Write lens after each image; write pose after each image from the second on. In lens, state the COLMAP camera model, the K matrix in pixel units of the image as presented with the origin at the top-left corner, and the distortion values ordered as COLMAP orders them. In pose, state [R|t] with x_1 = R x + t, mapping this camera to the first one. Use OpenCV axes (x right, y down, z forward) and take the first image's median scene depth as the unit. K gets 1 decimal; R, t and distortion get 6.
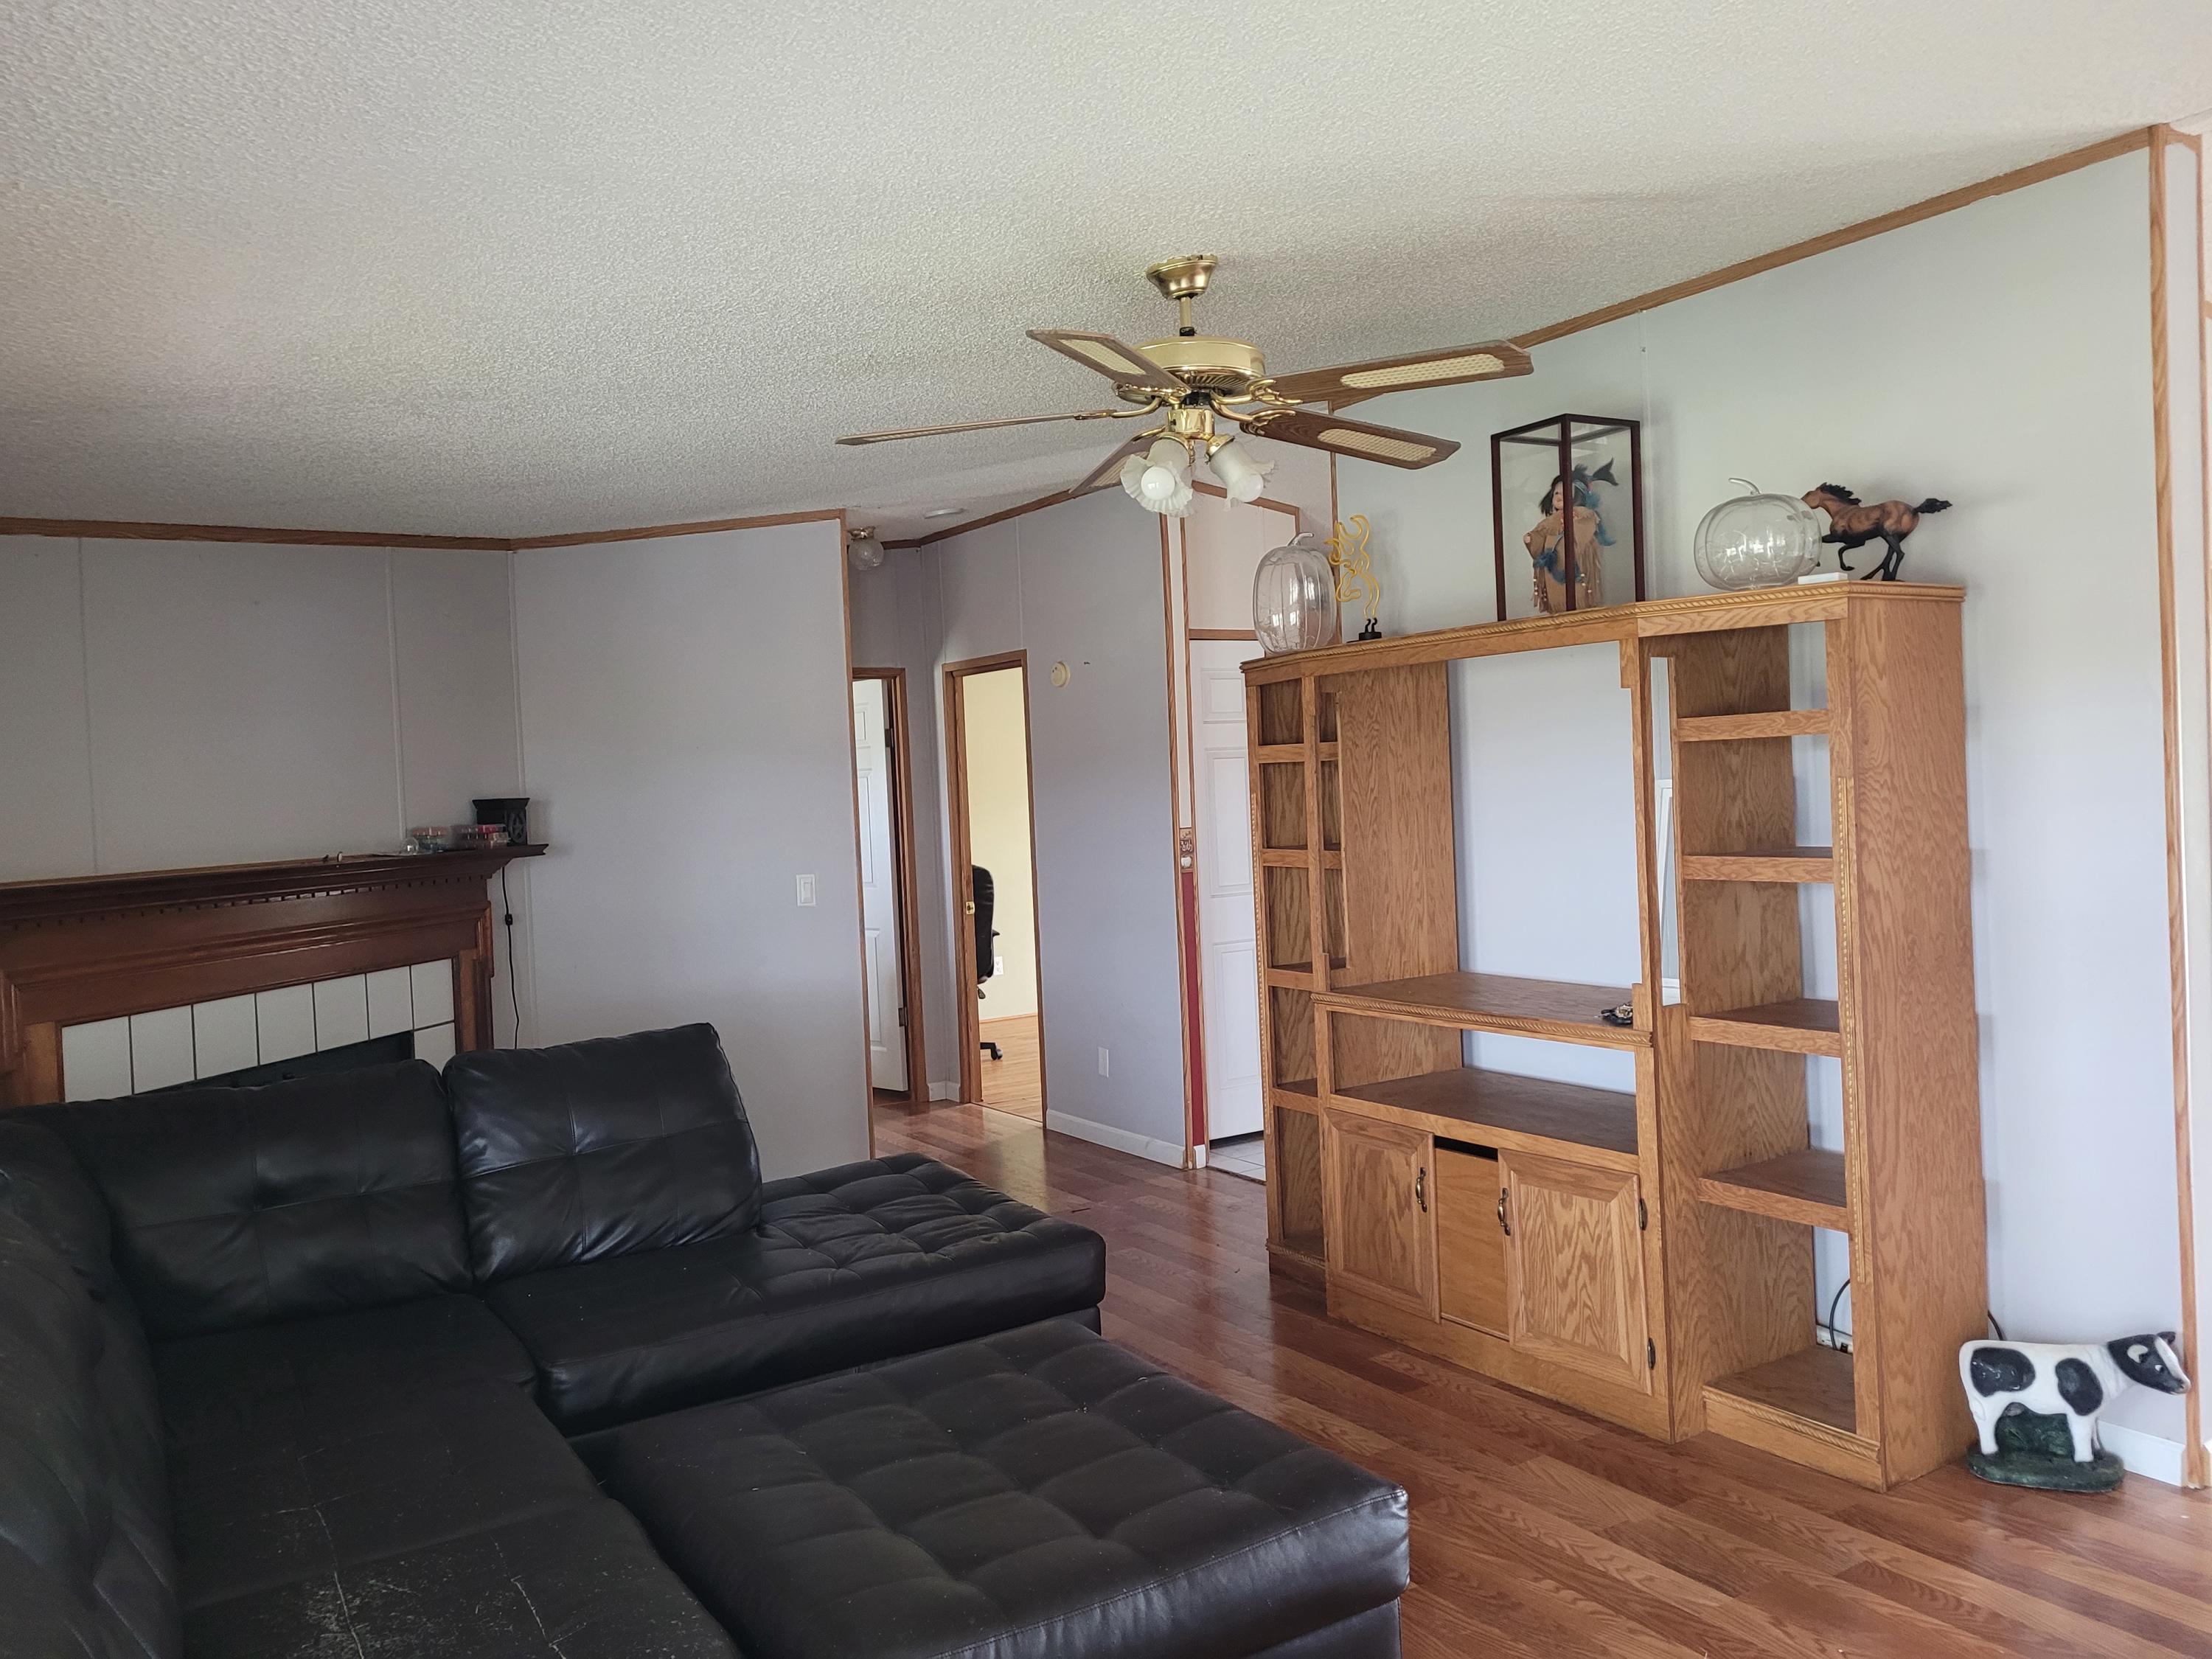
lens RADIAL K [[1638.4, 0, 1106.0], [0, 1638.4, 829.5], [0, 0, 1]] dist [0.004544, -0.000823]
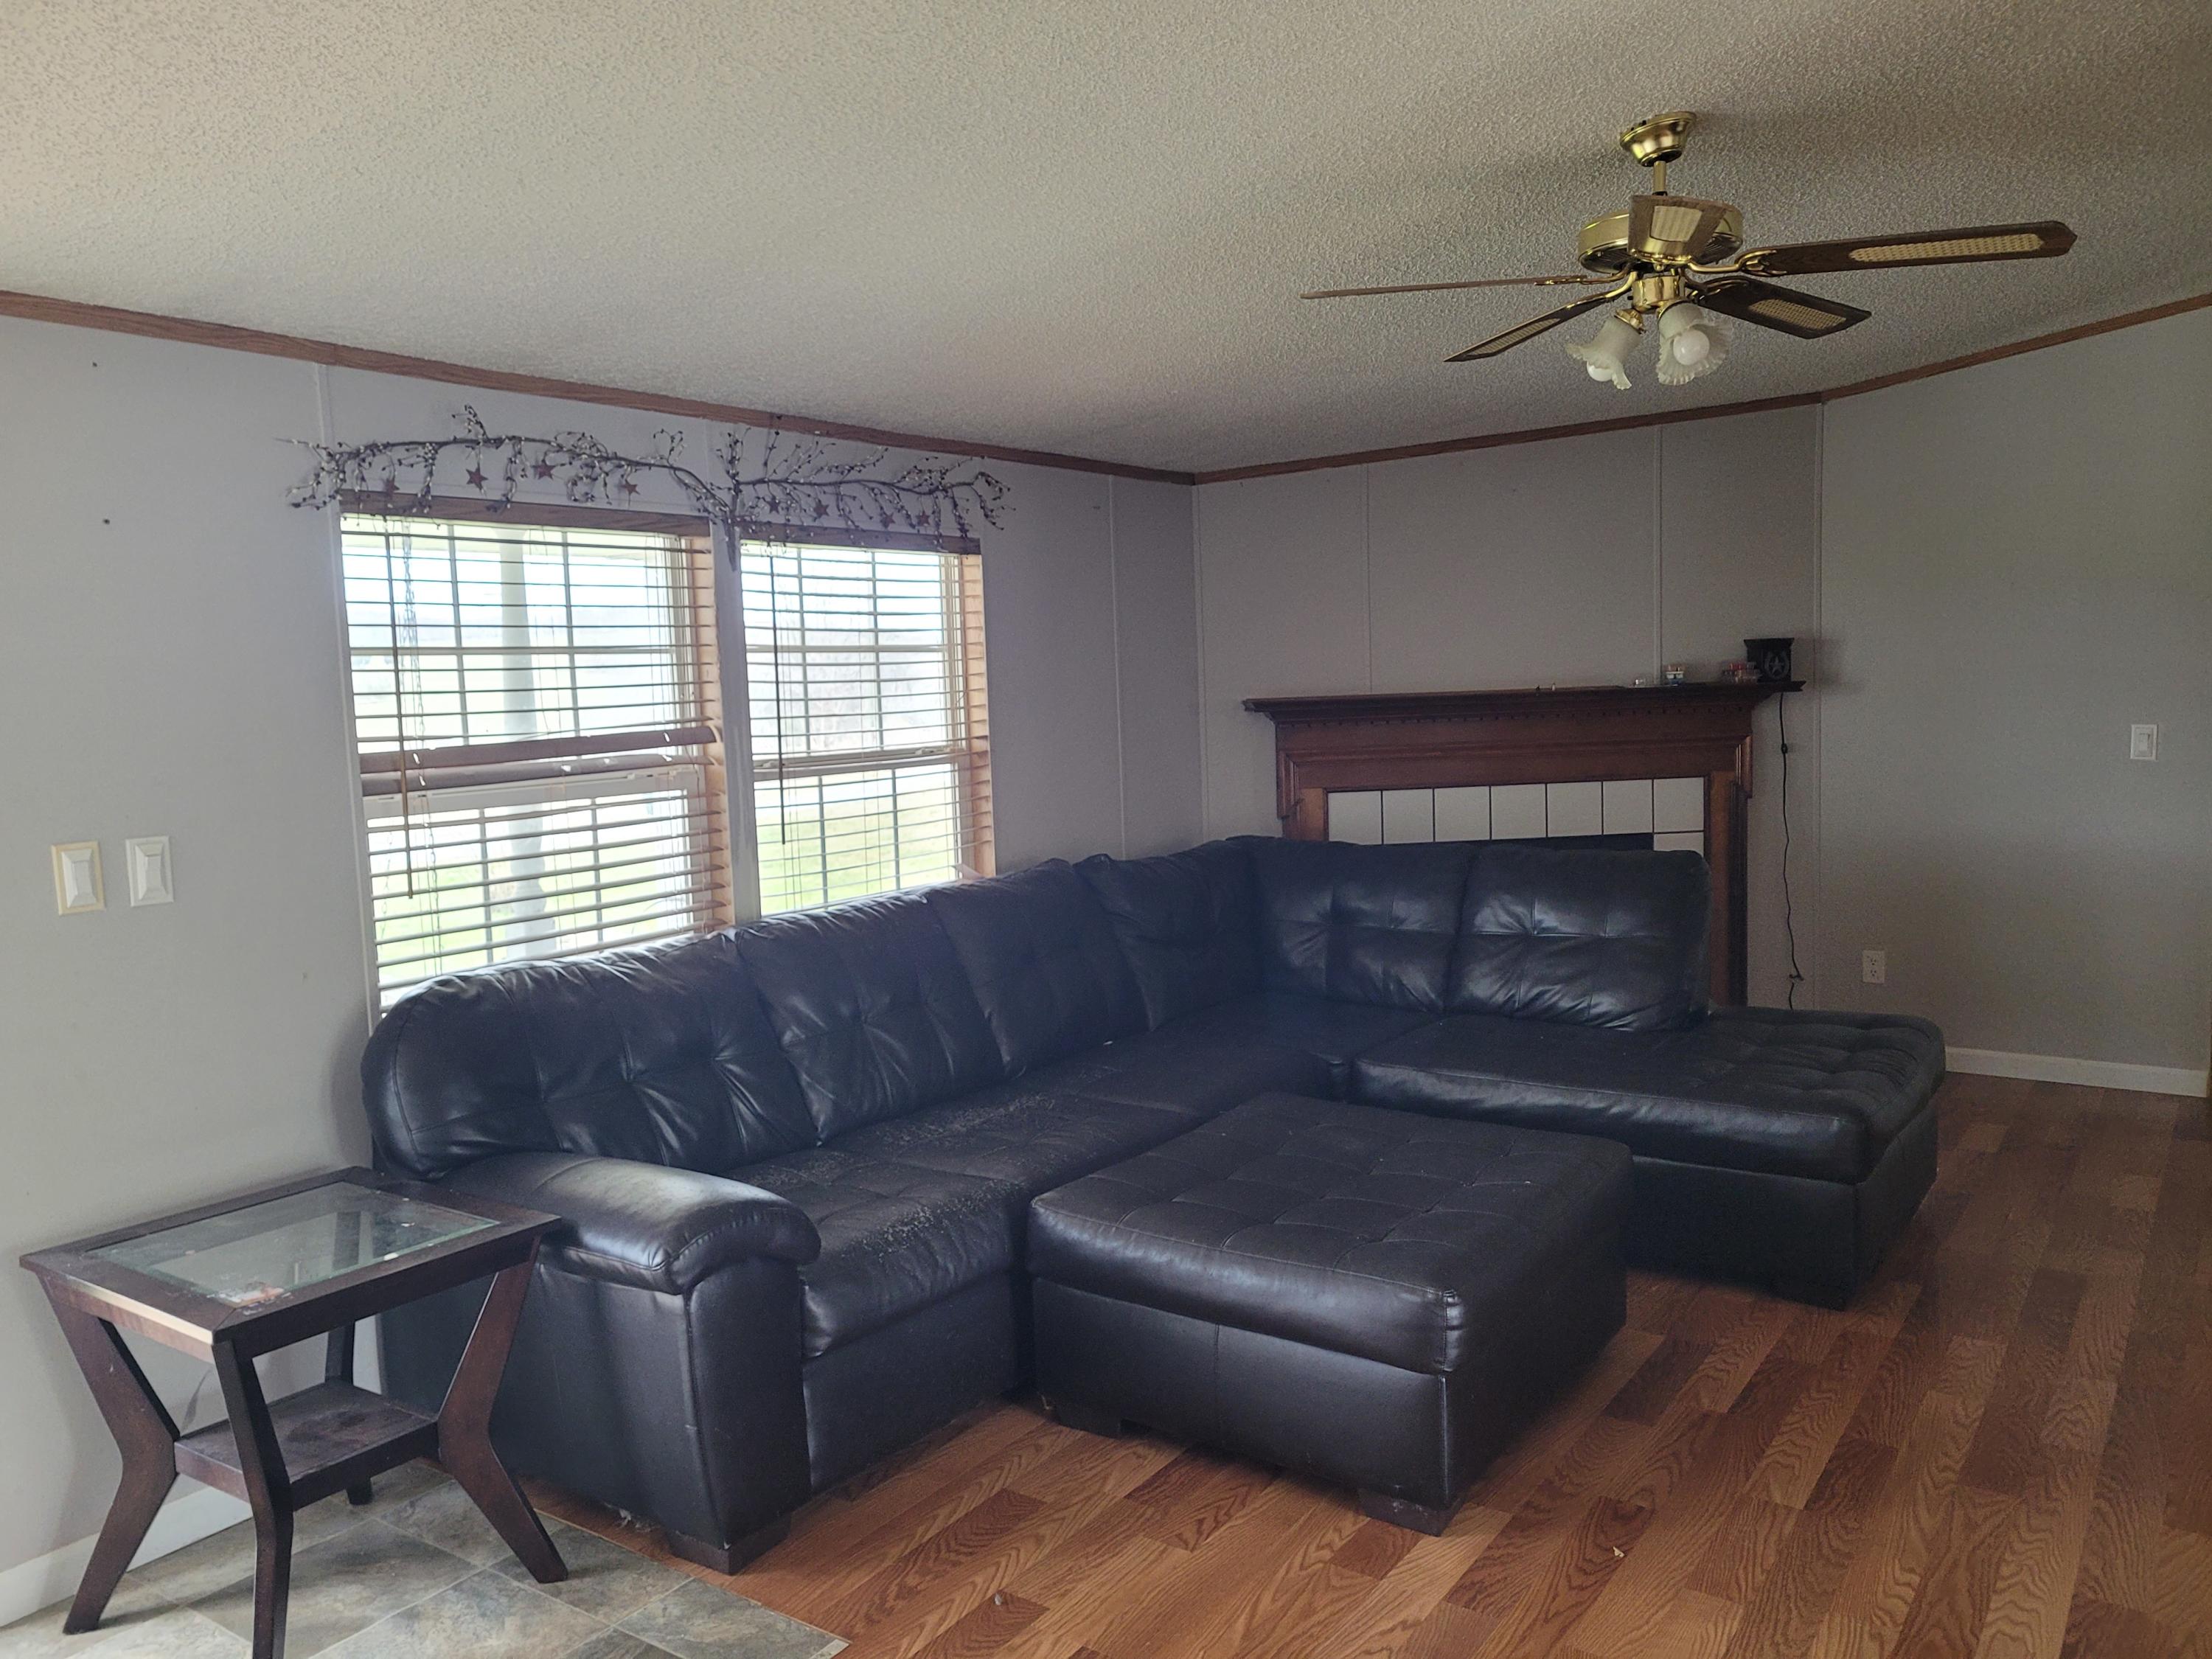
lens RADIAL K [[1638.4, 0, 1106.0], [0, 1638.4, 829.5], [0, 0, 1]] dist [0.004544, -0.000823]
pose [[0.384459, 0.118559, -0.915497, 0.502324], [-0.012161, 0.992283, 0.123396, -0.022850], [0.923062, -0.036307, 0.382934, 0.165757]]
